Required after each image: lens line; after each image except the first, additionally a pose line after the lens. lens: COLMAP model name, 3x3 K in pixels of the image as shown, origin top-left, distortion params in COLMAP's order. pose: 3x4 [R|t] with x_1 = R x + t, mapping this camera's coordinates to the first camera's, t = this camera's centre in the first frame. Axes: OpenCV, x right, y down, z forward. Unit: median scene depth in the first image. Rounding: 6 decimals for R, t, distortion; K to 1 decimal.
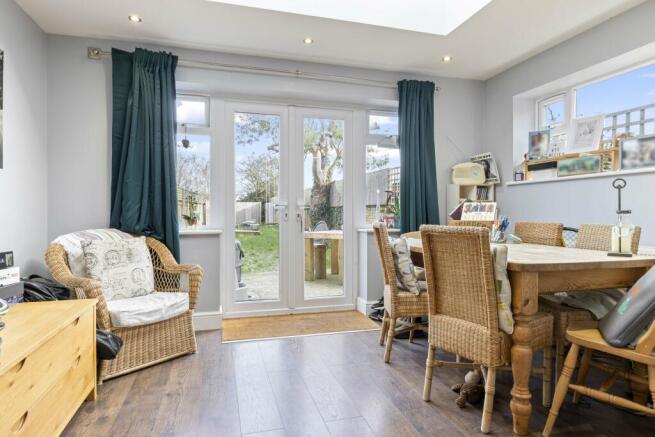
lens RADIAL K [[382.6, 0, 327.5], [0, 382.6, 220.0], [0, 0, 1]] dist [0.004656, 0.000426]
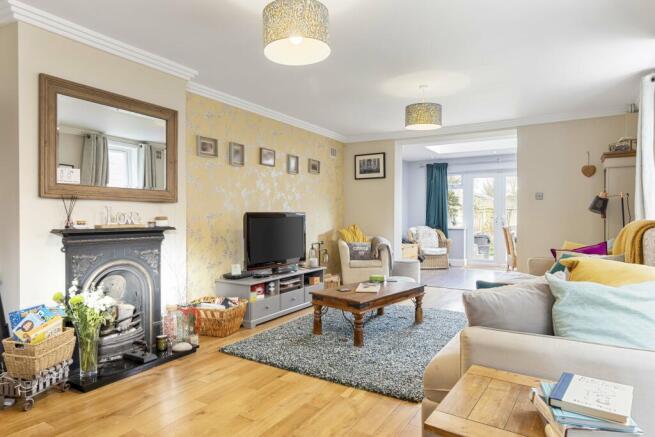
lens RADIAL K [[382.6, 0, 326.7], [0, 382.6, 219.2], [0, 0, 1]] dist [0.004656, 0.000426]
pose [[0.666640, 0.005736, -0.745358, 1.090800], [-0.009089, 0.999959, -0.000434, -0.019366], [0.745325, 0.007064, 0.666664, -1.484343]]
